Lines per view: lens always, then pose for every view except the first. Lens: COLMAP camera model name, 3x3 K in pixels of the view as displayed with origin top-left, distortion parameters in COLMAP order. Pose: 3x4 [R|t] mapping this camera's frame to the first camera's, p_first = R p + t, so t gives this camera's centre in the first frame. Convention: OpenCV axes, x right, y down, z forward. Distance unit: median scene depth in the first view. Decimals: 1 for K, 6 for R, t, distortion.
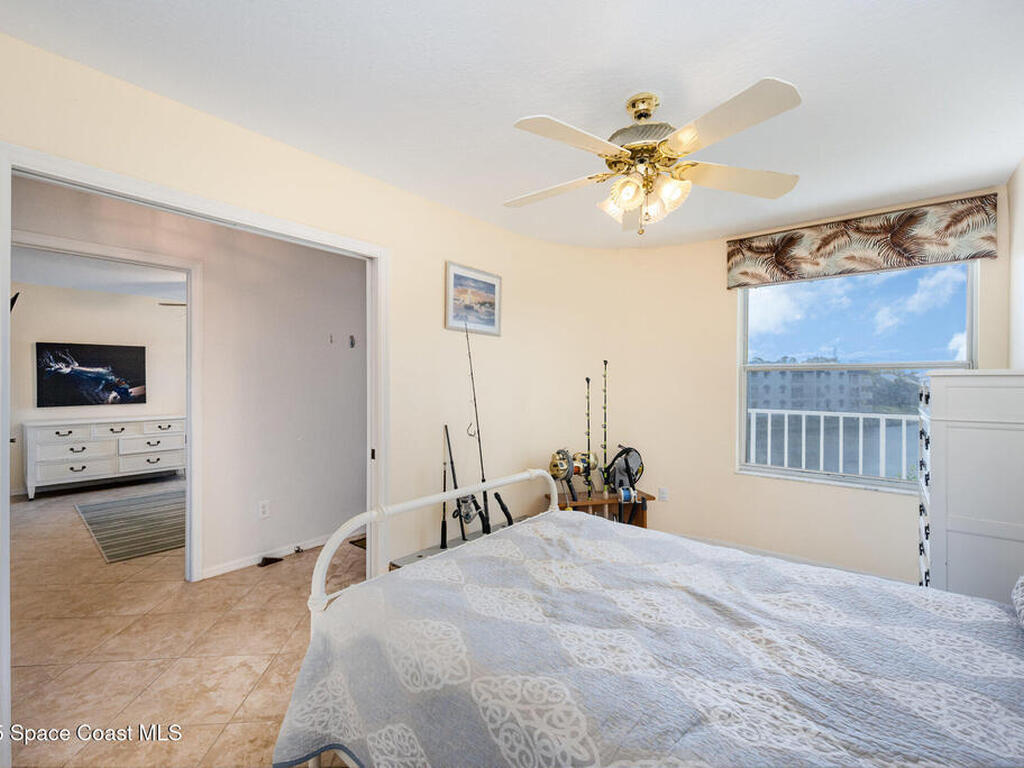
lens RADIAL K [[452.6, 0, 512.0], [0, 452.6, 384.0], [0, 0, 1]] dist [-0.000542, -0.000345]
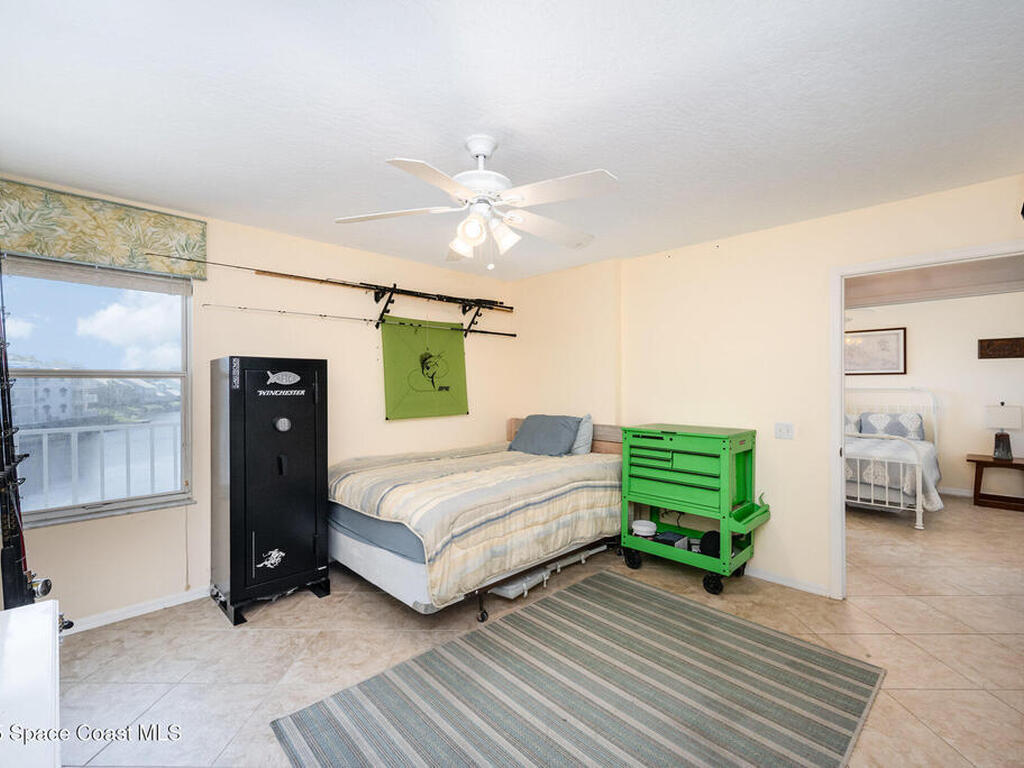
lens RADIAL K [[452.6, 0, 512.0], [0, 452.6, 384.0], [0, 0, 1]] dist [-0.000542, -0.000345]
pose [[0.105593, -0.003702, 0.994403, -1.554497], [0.005391, 0.999981, 0.003151, -0.024700], [-0.994395, 0.005028, 0.105611, 1.422014]]
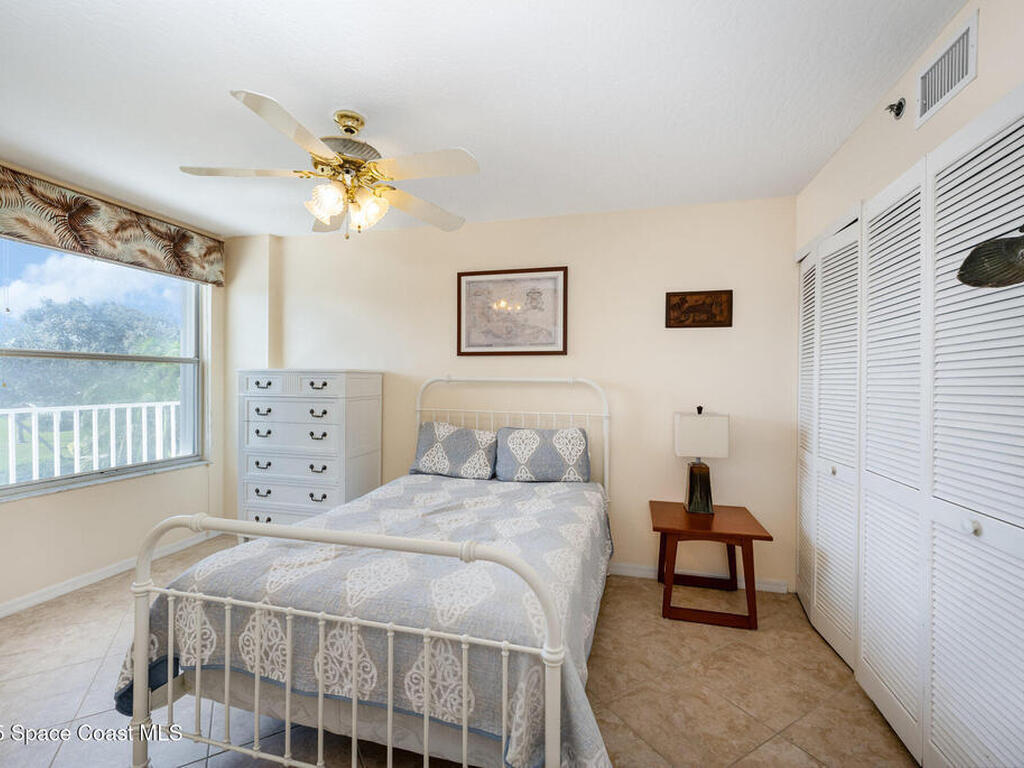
lens RADIAL K [[452.6, 0, 512.0], [0, 452.6, 384.0], [0, 0, 1]] dist [-0.000542, -0.000345]
pose [[-0.415950, -0.015805, 0.909250, -0.477012], [-0.007376, 0.999875, 0.014006, -0.000734], [-0.909358, -0.000881, -0.416014, 0.596503]]
